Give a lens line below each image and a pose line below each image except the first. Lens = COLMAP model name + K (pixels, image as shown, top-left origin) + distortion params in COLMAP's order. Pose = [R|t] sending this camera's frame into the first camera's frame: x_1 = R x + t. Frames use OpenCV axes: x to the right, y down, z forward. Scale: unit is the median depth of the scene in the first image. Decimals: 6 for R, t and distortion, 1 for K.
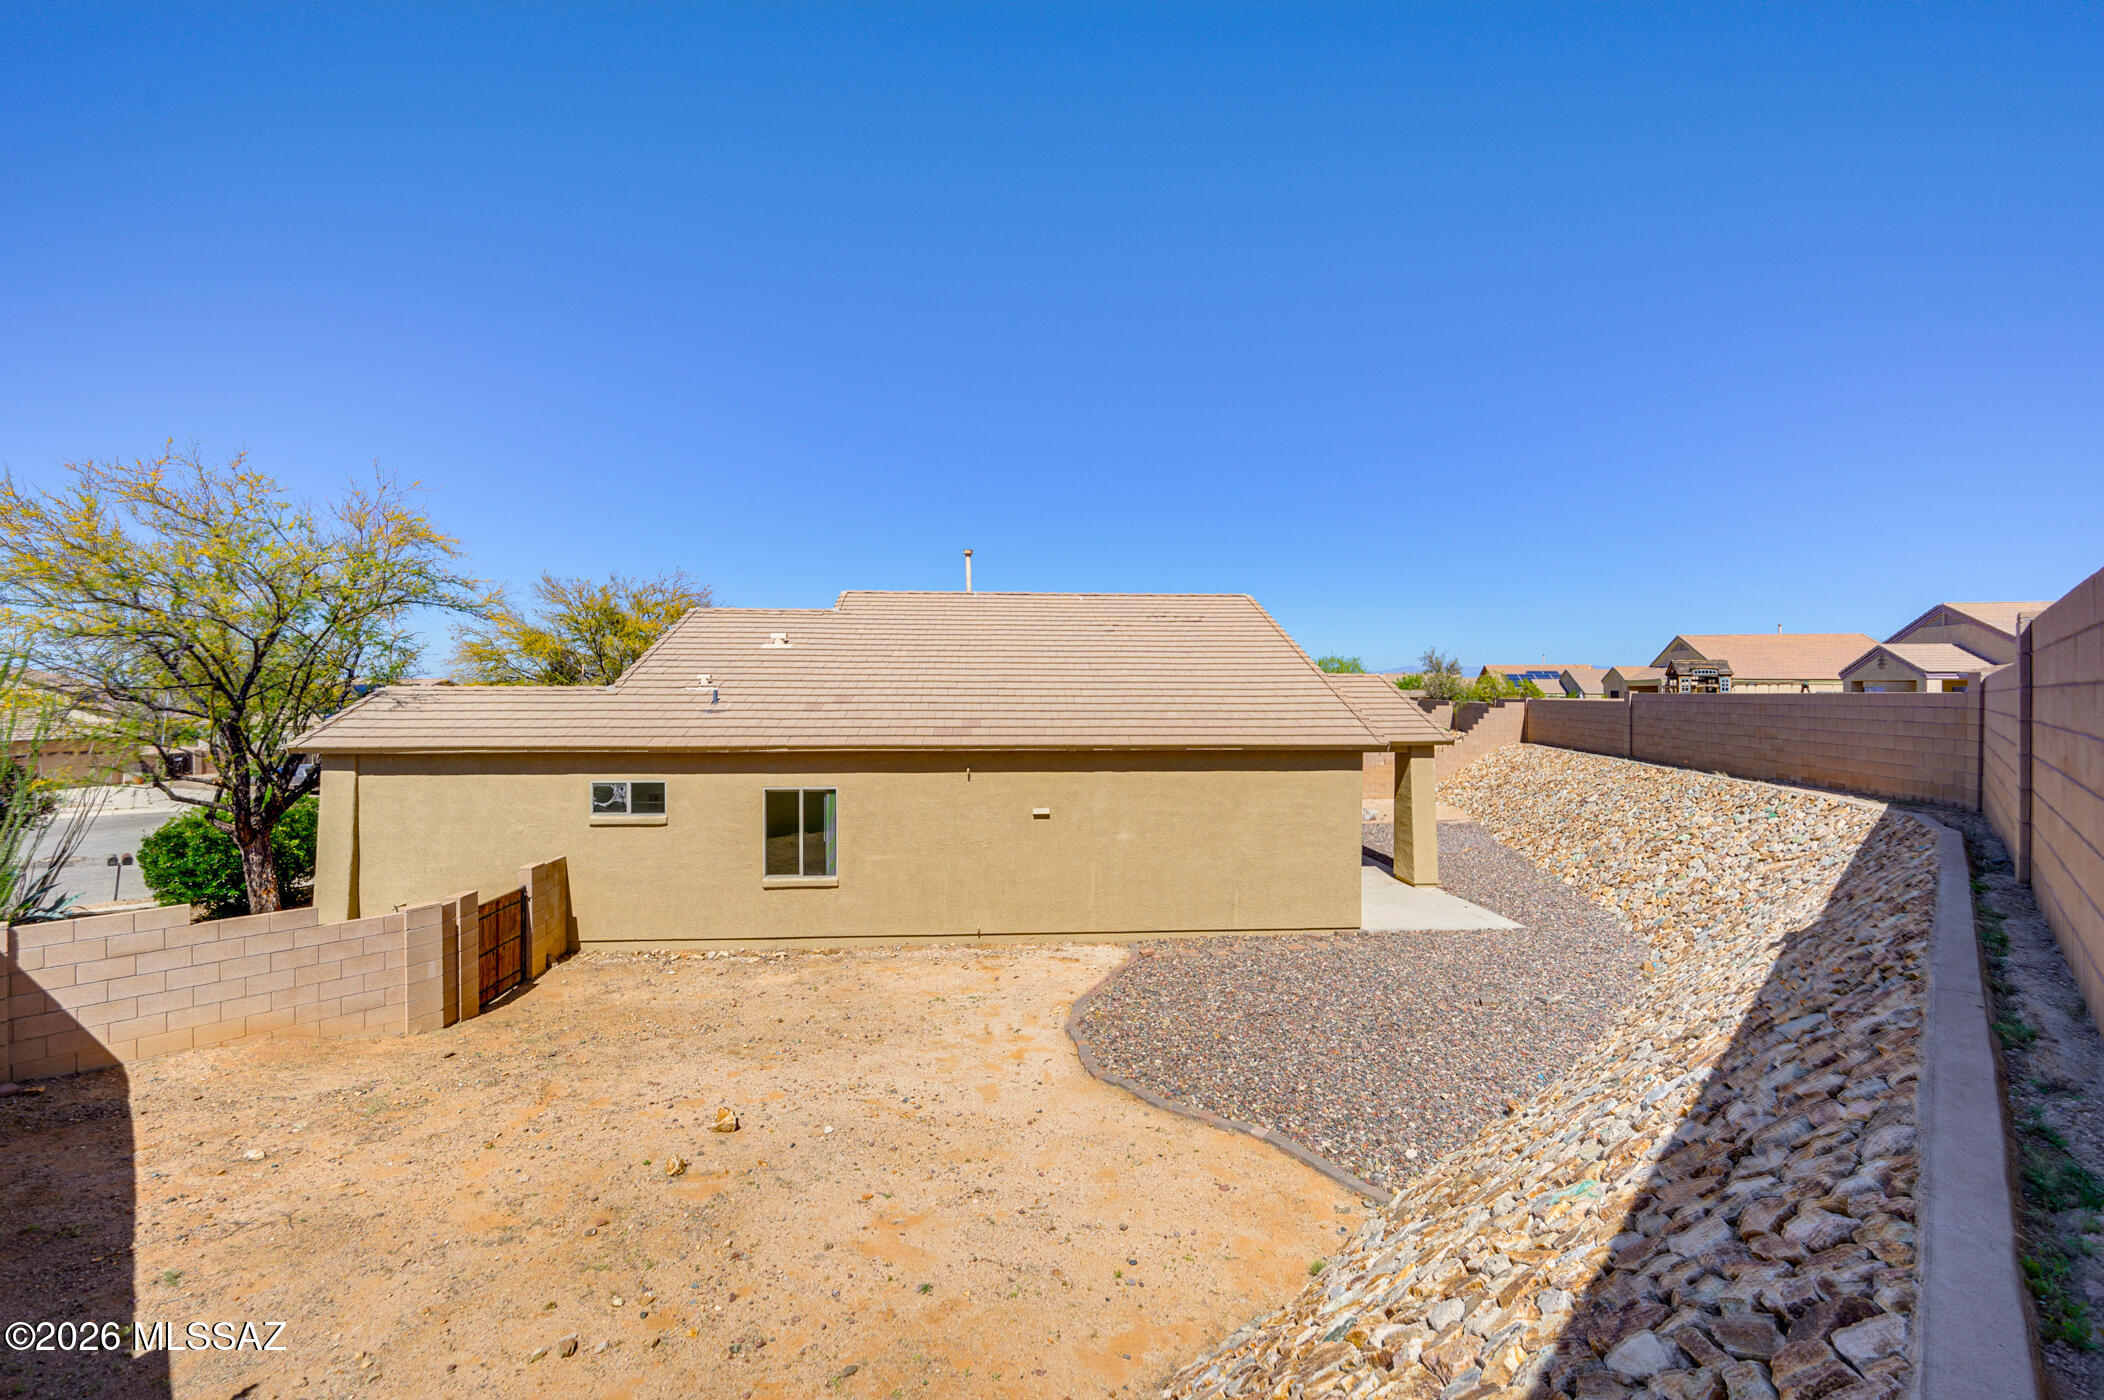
lens RADIAL K [[879.4, 0, 1046.6], [0, 879.4, 709.1], [0, 0, 1]] dist [0.001439, 0.000288]
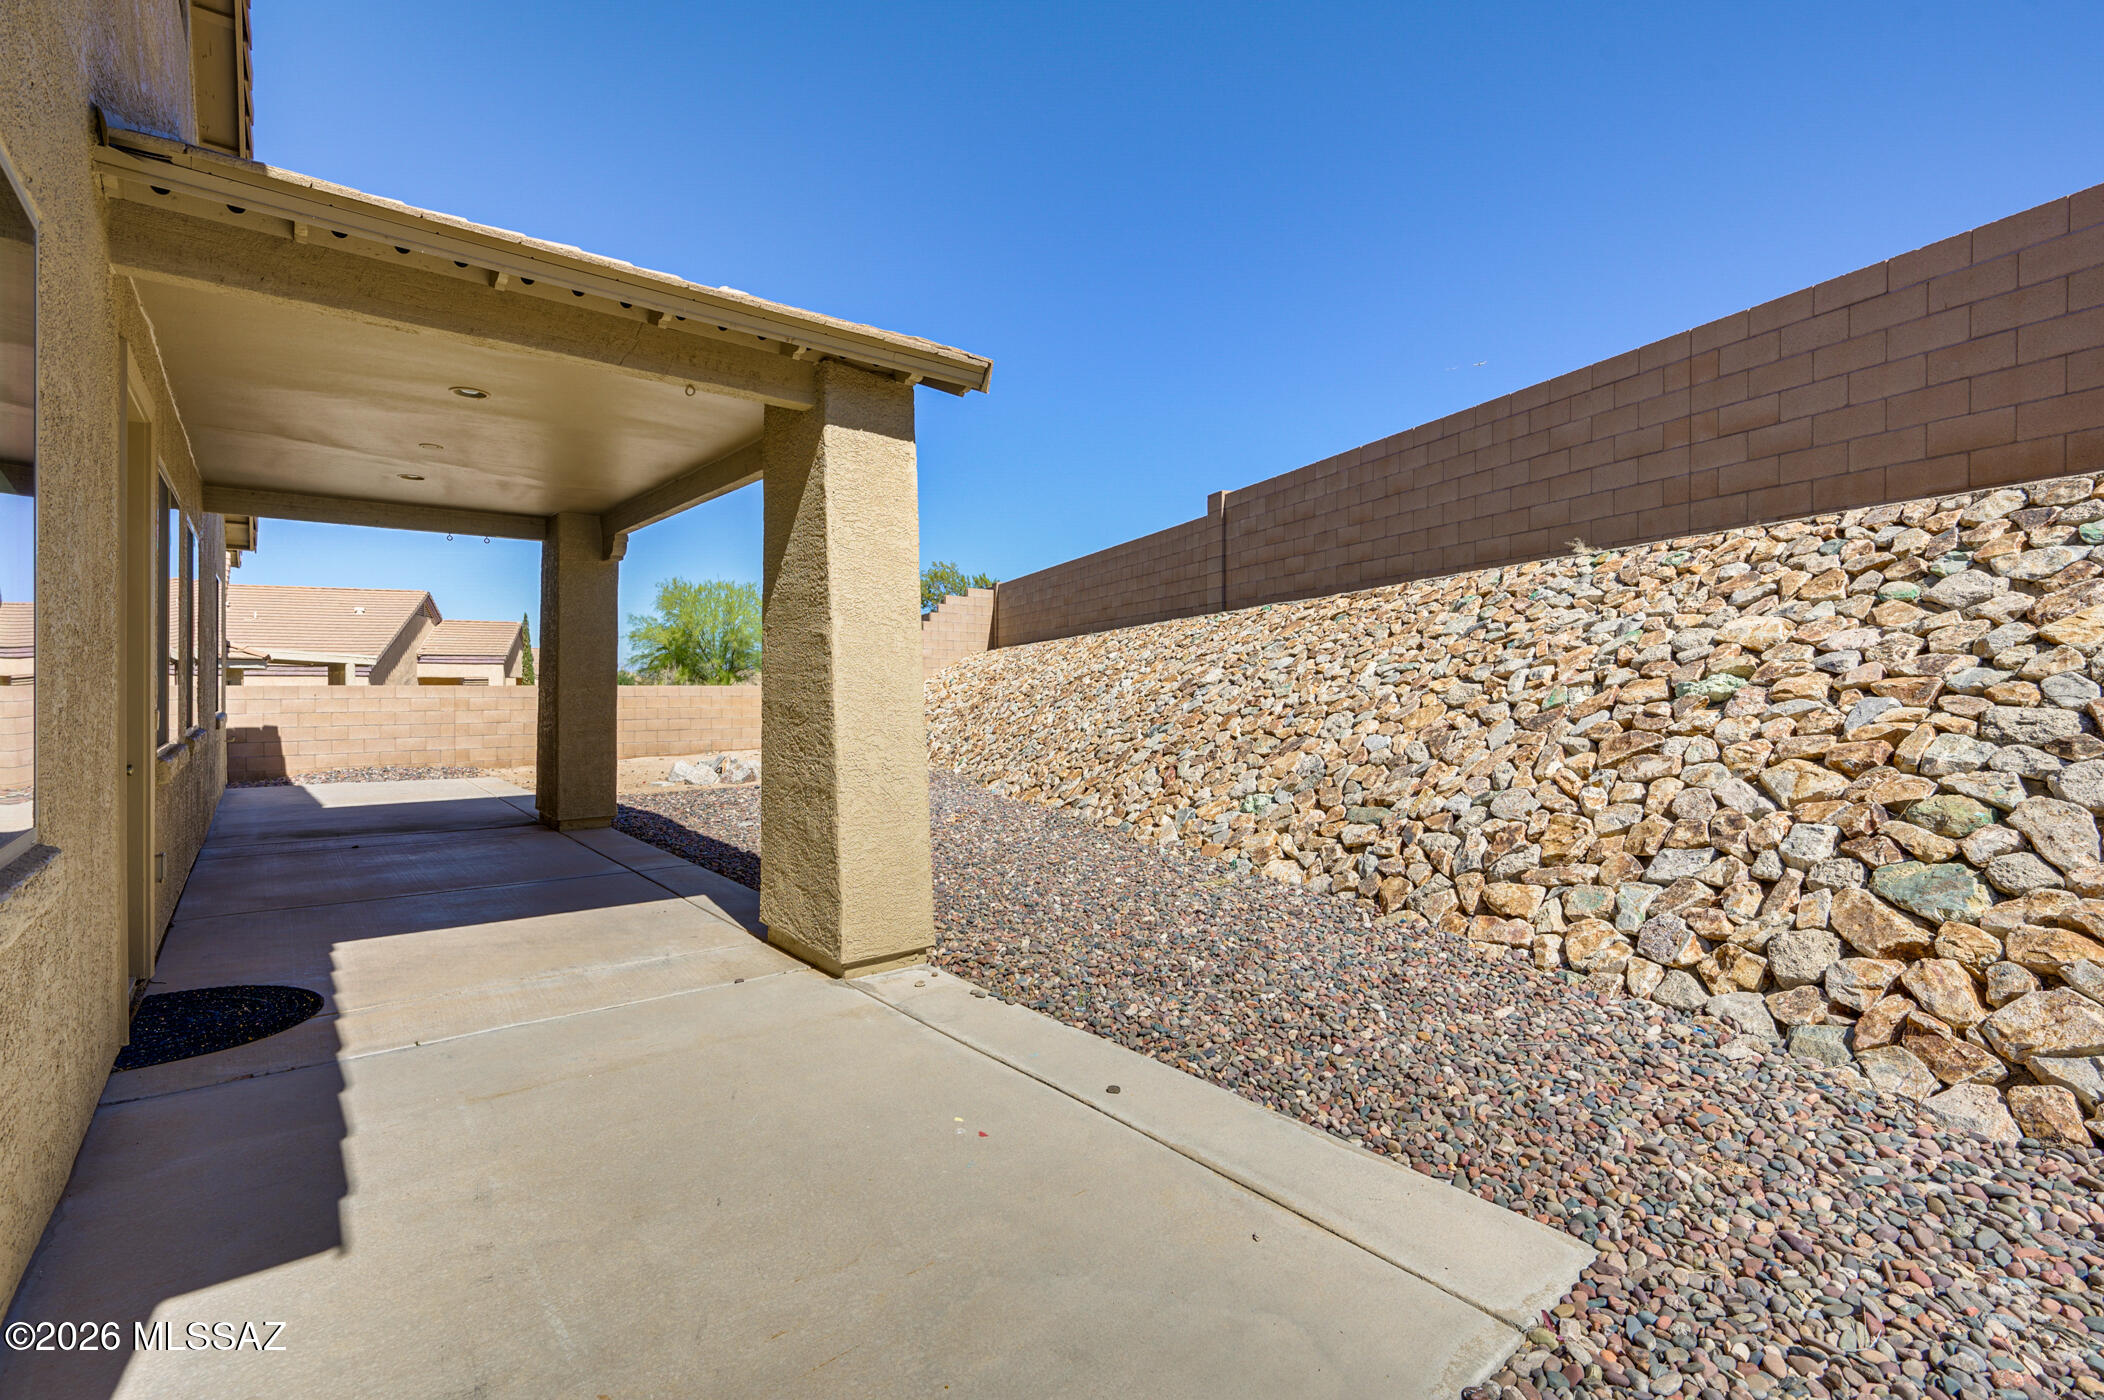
lens RADIAL K [[977.7, 0, 1055.7], [0, 977.7, 695.5], [0, 0, 1]] dist [0.000889, -0.000226]
pose [[0.810116, -0.002727, 0.586264, 0.299746], [0.004090, 0.999991, -0.001000, 0.124323], [-0.586256, 0.003208, 0.810120, 0.725822]]
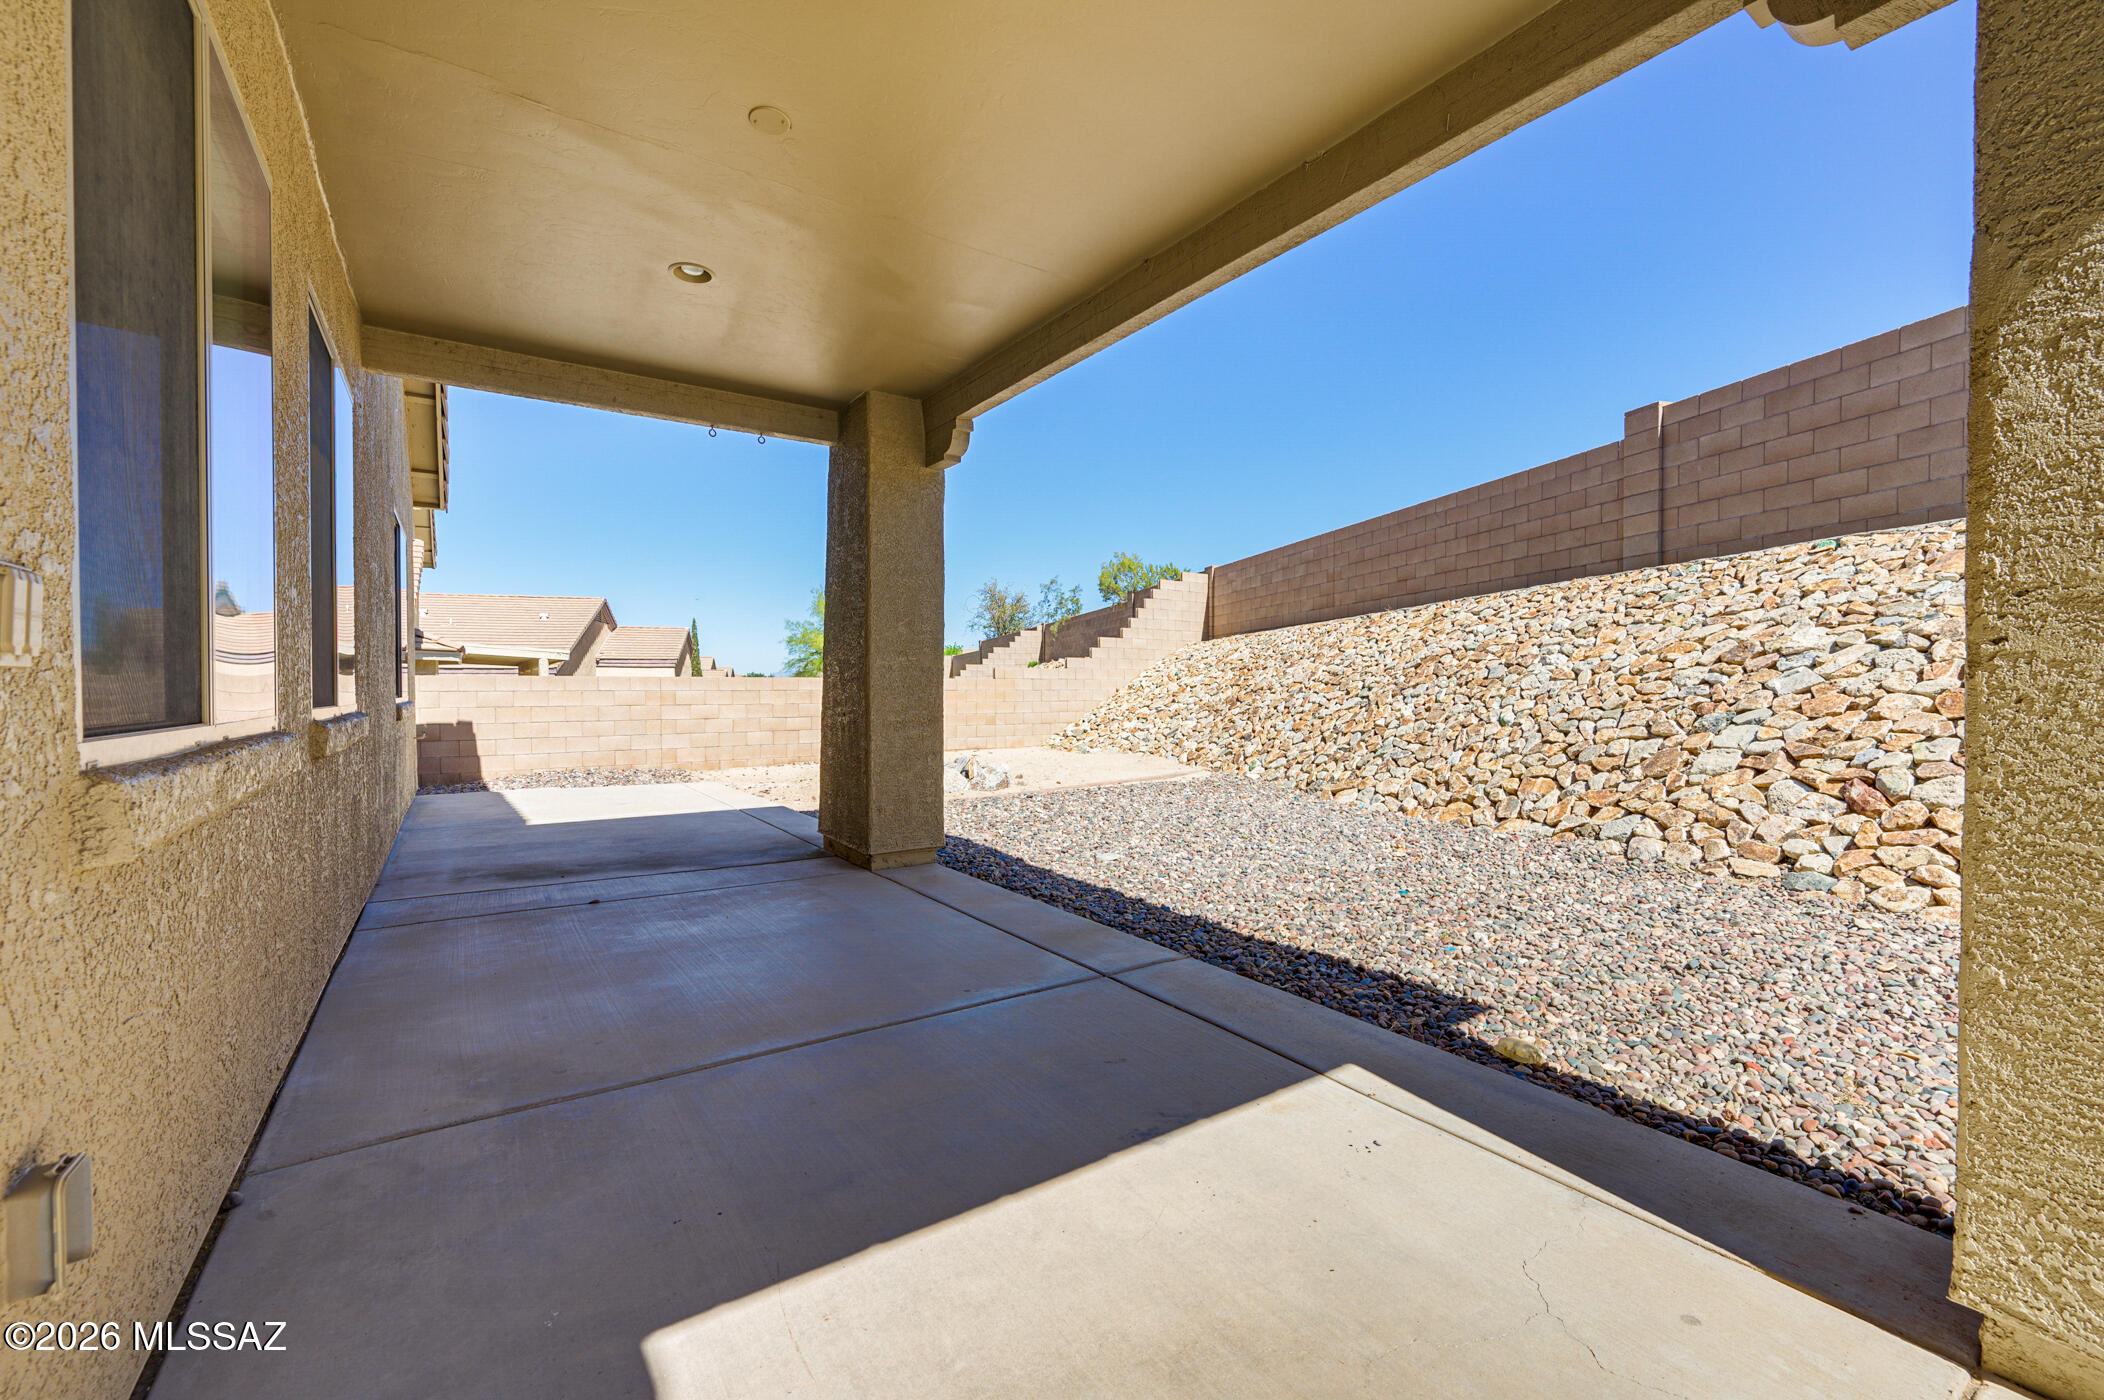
lens RADIAL K [[879.4, 0, 1046.6], [0, 879.4, 709.1], [0, 0, 1]] dist [0.001439, 0.000288]
pose [[0.860449, -0.010478, 0.509430, 0.284964], [0.008153, 0.999944, 0.006796, 0.136080], [-0.509472, -0.001694, 0.860486, 1.006150]]
